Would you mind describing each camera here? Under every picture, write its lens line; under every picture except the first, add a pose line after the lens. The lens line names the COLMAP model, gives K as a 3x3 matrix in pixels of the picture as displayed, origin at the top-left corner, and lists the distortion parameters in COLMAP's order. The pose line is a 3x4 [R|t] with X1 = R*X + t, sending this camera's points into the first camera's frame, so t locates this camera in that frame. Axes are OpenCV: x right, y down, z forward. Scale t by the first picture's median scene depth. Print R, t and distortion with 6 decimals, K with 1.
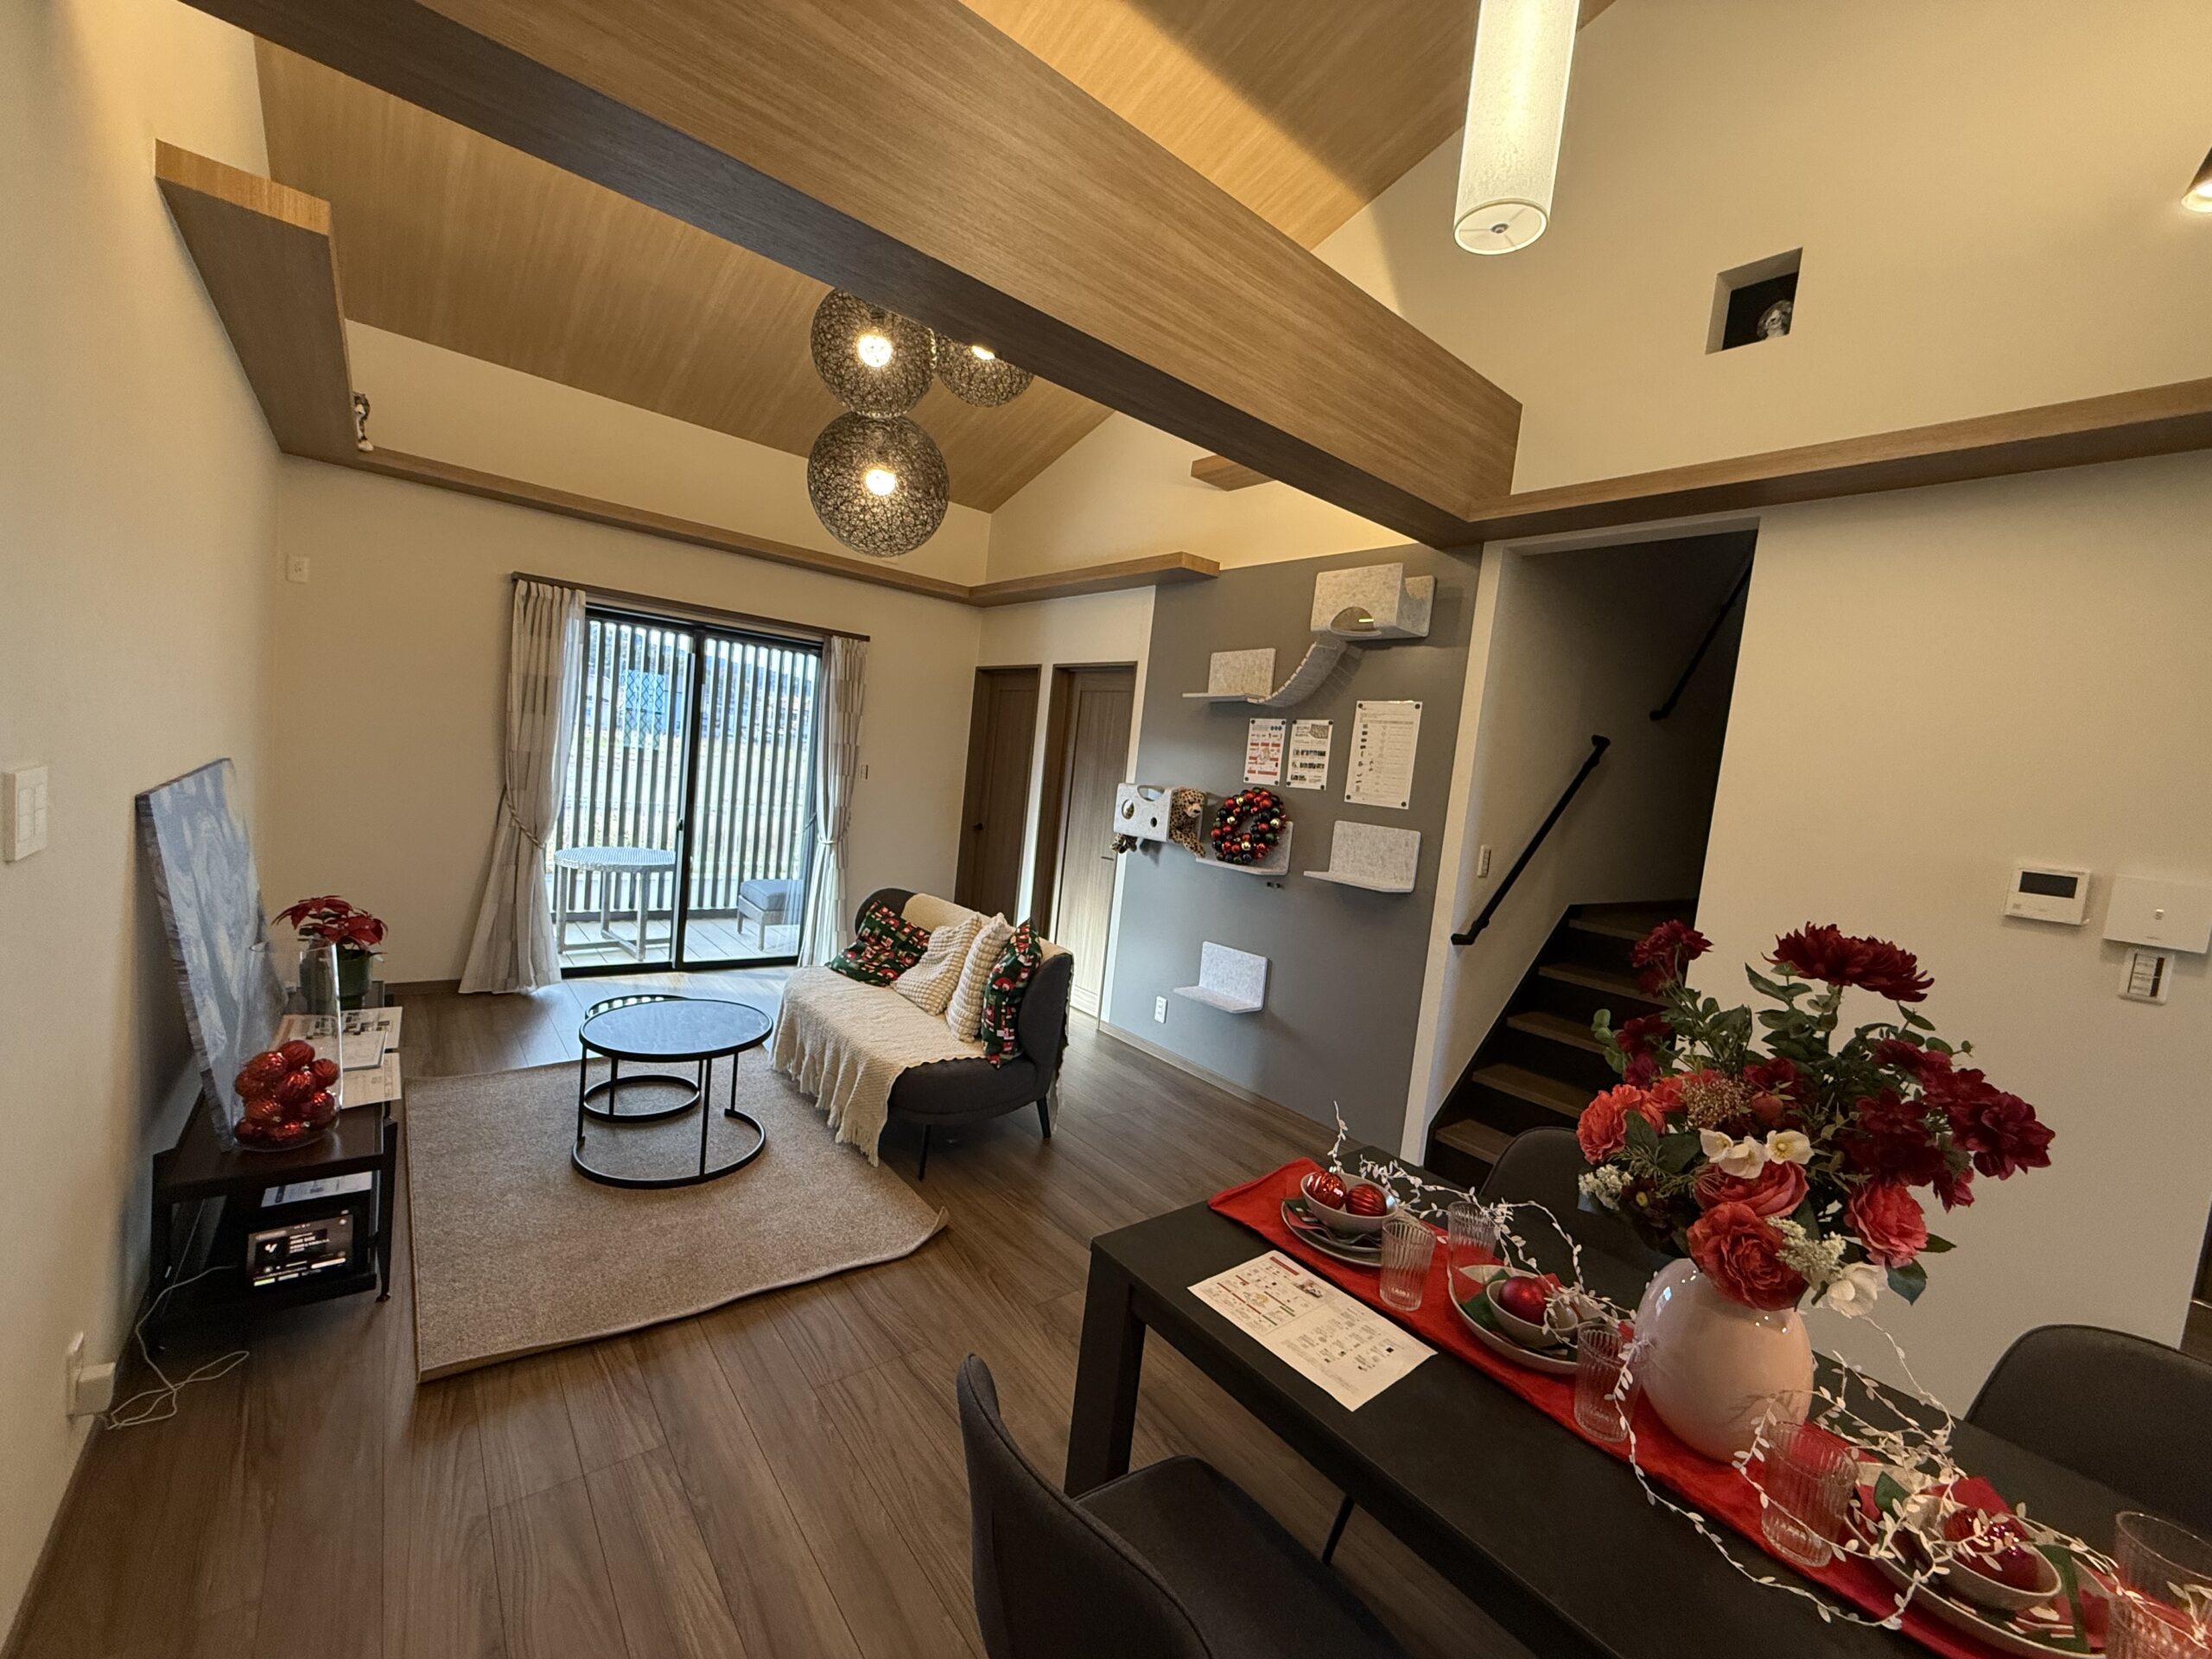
lens RADIAL K [[878.7, 0, 1101.3], [0, 878.7, 830.8], [0, 0, 1]] dist [-0.004602, 0.000705]
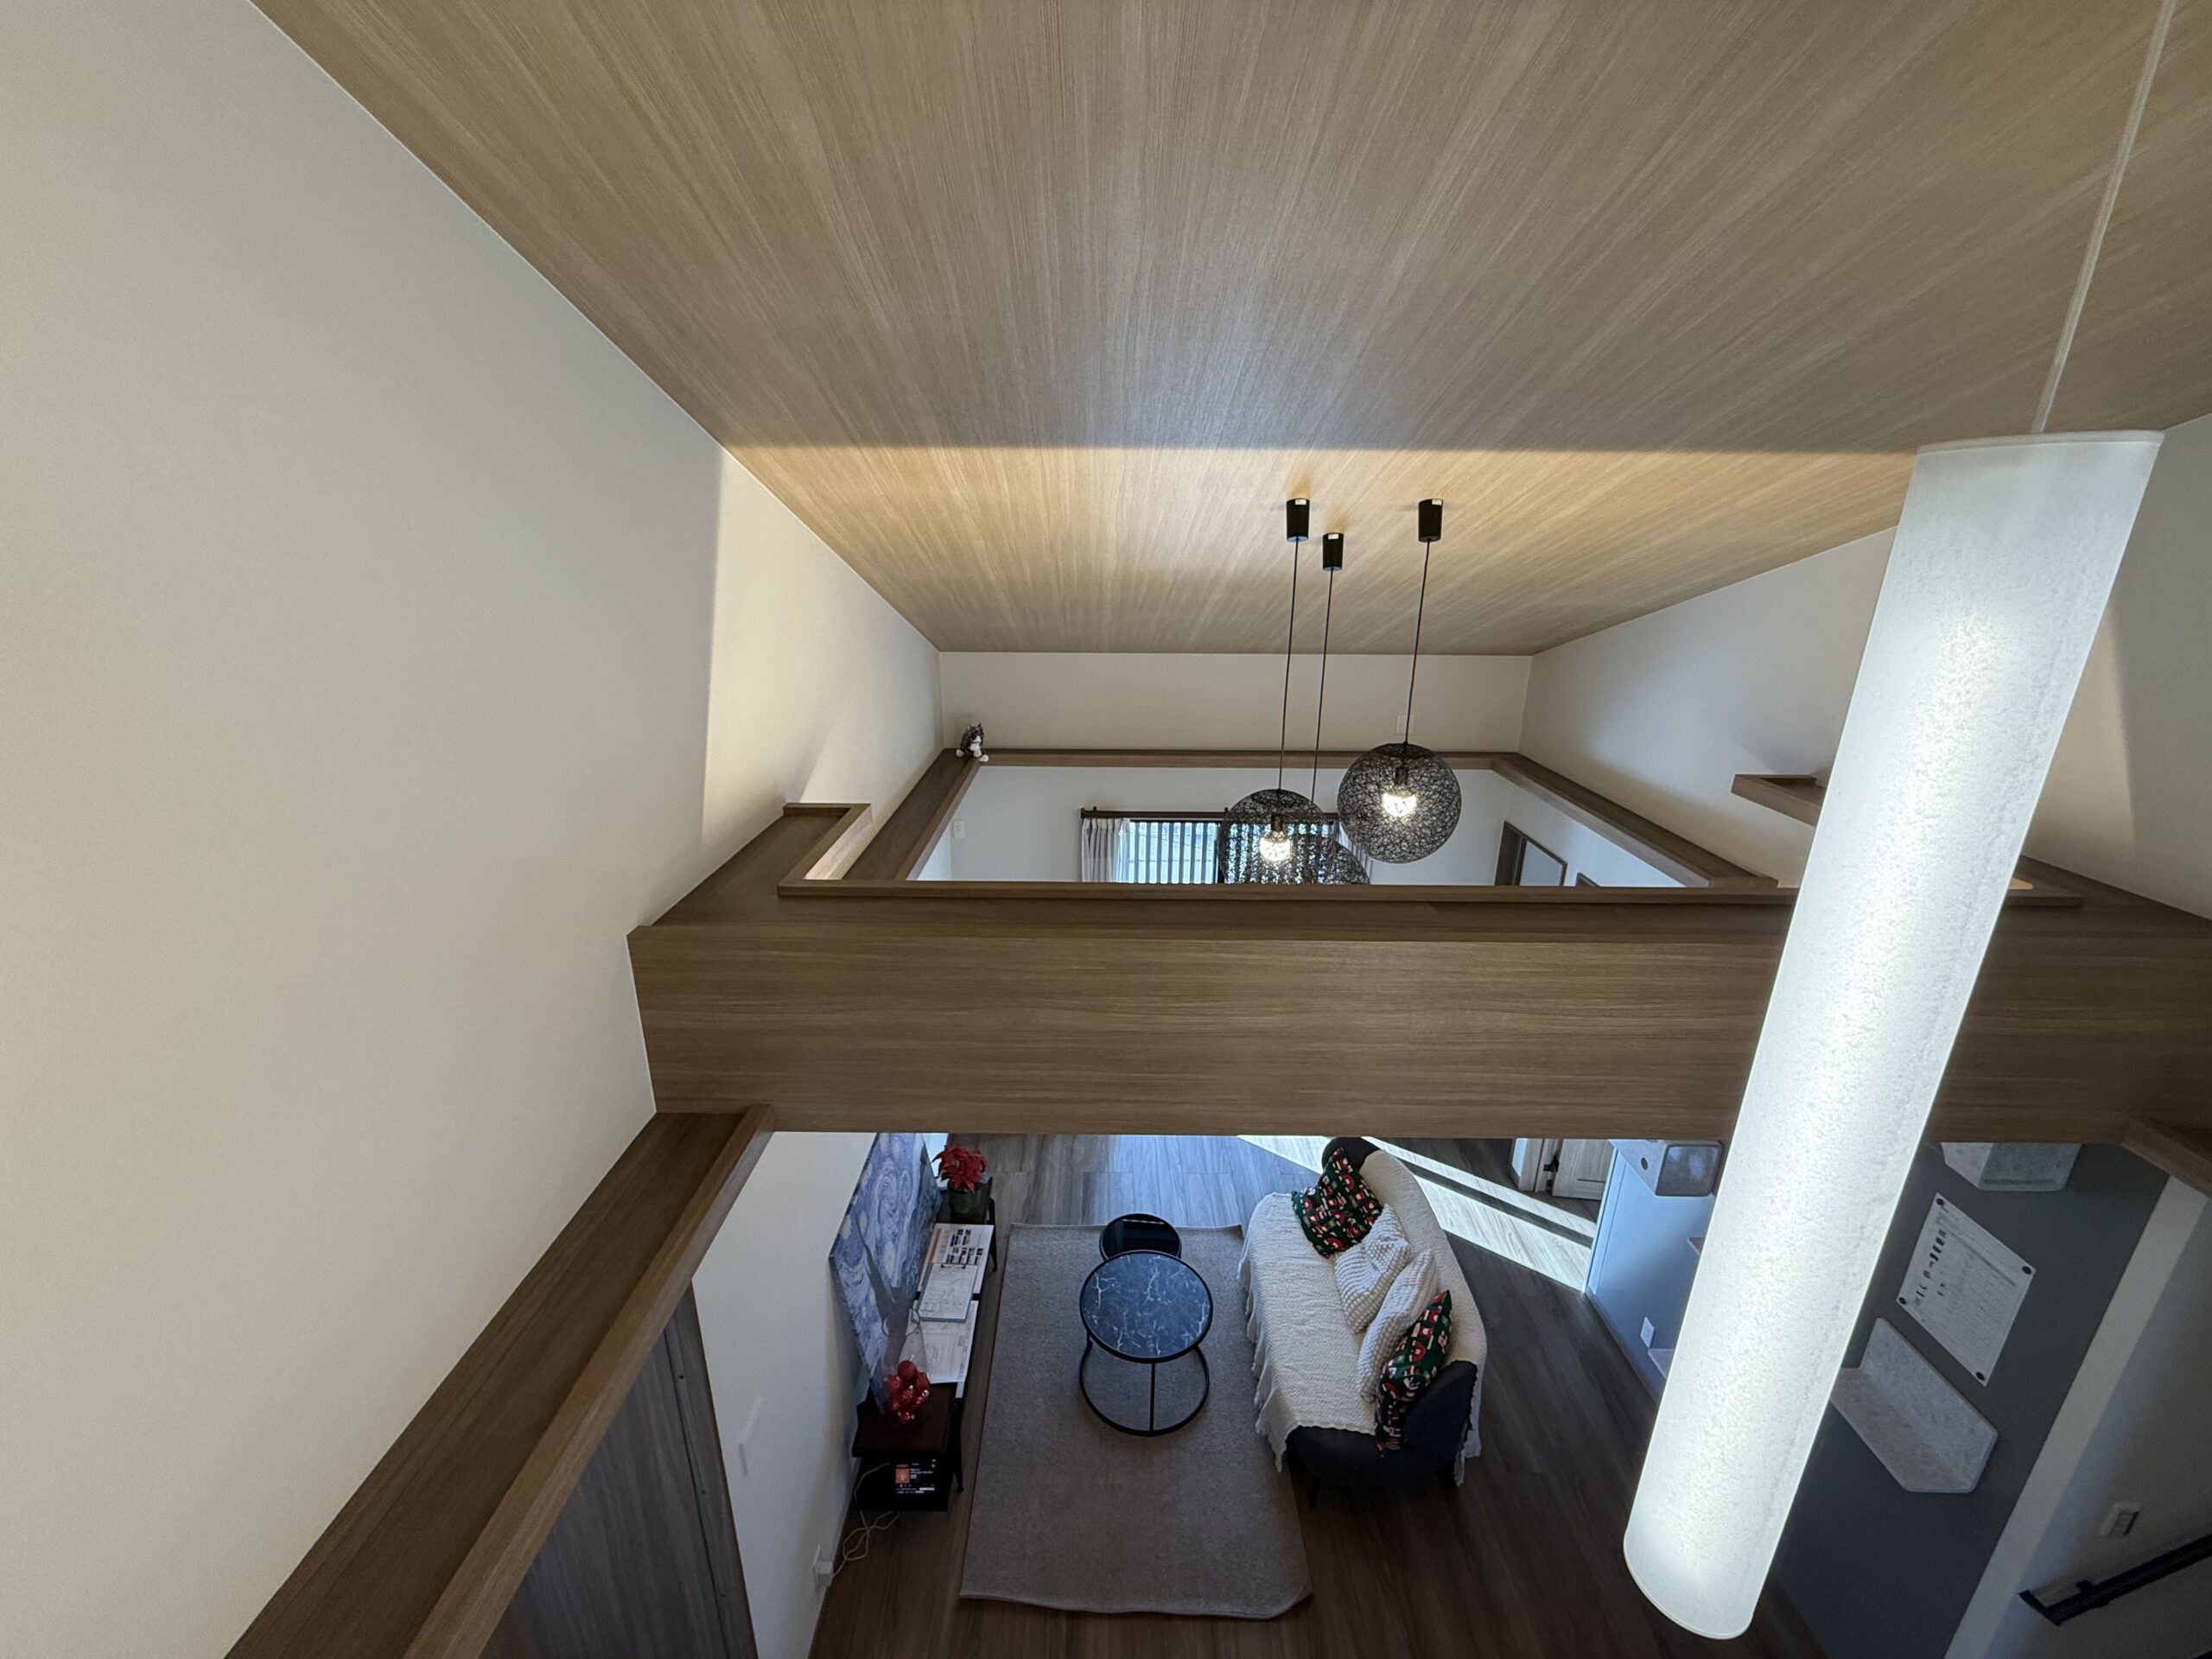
lens RADIAL K [[878.7, 0, 1097.9], [0, 878.7, 828.3], [0, 0, 1]] dist [-0.004602, 0.000705]
pose [[0.767549, 0.101501, -0.632903, 0.228119], [0.023819, 0.982185, 0.186403, -0.727604], [0.640547, -0.158148, 0.751457, 0.074009]]
